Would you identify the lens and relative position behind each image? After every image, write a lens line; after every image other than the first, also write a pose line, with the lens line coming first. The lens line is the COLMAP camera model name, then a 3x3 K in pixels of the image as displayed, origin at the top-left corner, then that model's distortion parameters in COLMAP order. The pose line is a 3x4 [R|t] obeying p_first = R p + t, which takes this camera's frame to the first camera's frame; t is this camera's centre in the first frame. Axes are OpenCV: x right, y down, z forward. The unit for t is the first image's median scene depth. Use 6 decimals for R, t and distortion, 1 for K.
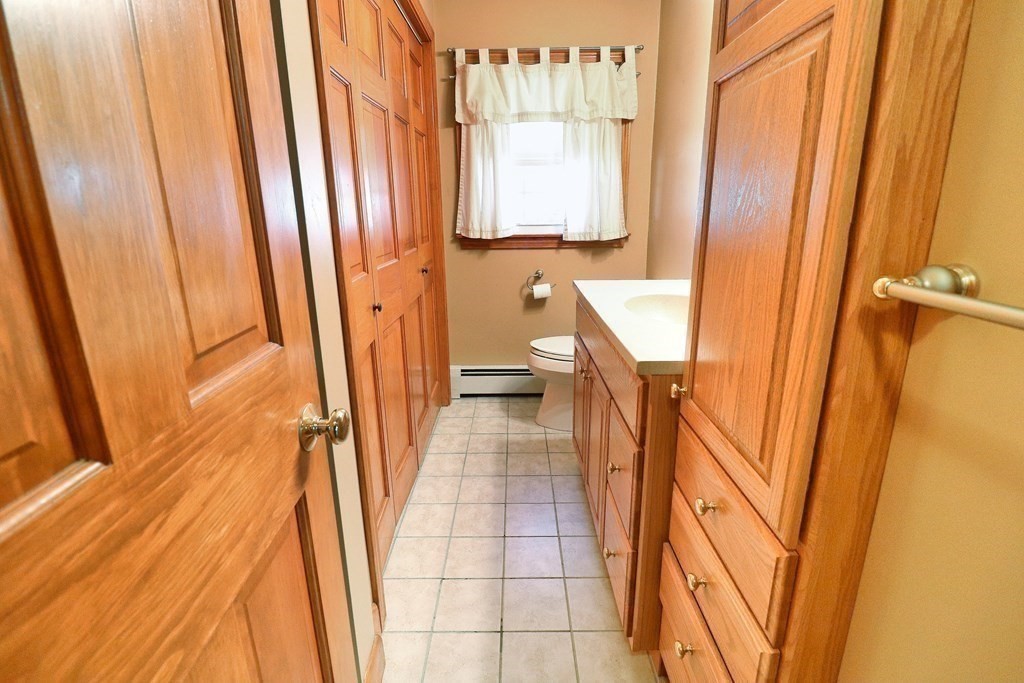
lens RADIAL K [[471.1, 0, 513.2], [0, 471.1, 330.2], [0, 0, 1]] dist [-0.002803, -0.010794]
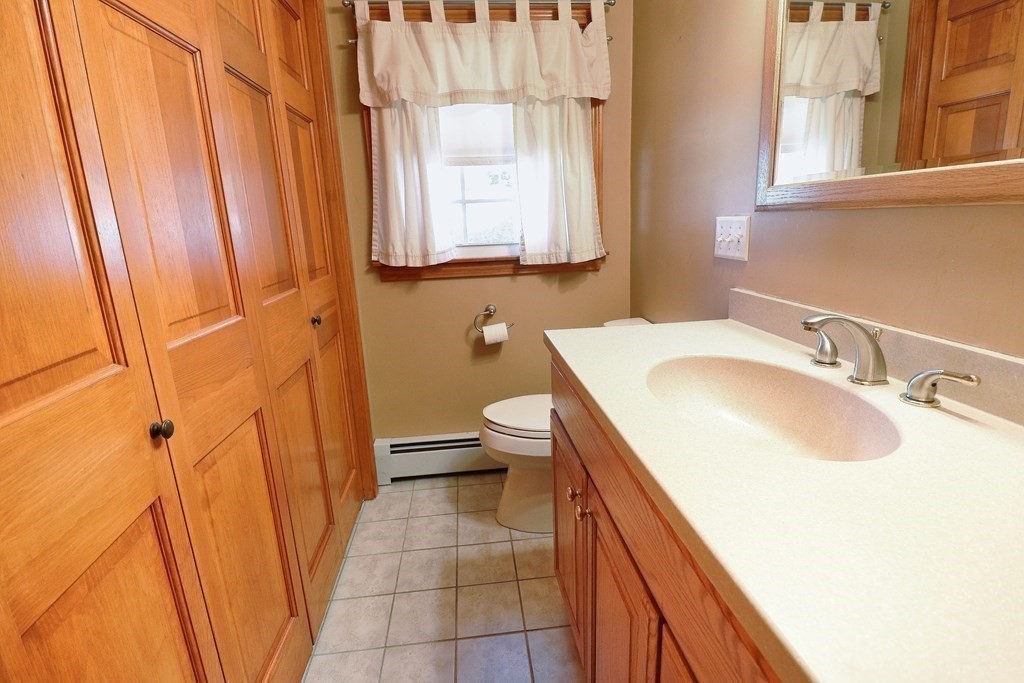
lens RADIAL K [[471.1, 0, 513.2], [0, 471.1, 330.2], [0, 0, 1]] dist [-0.002803, -0.010794]
pose [[0.993749, -0.051473, 0.099064, 0.017399], [0.054735, 0.998035, -0.030491, -0.069259], [-0.097300, 0.035723, 0.994614, 0.283977]]
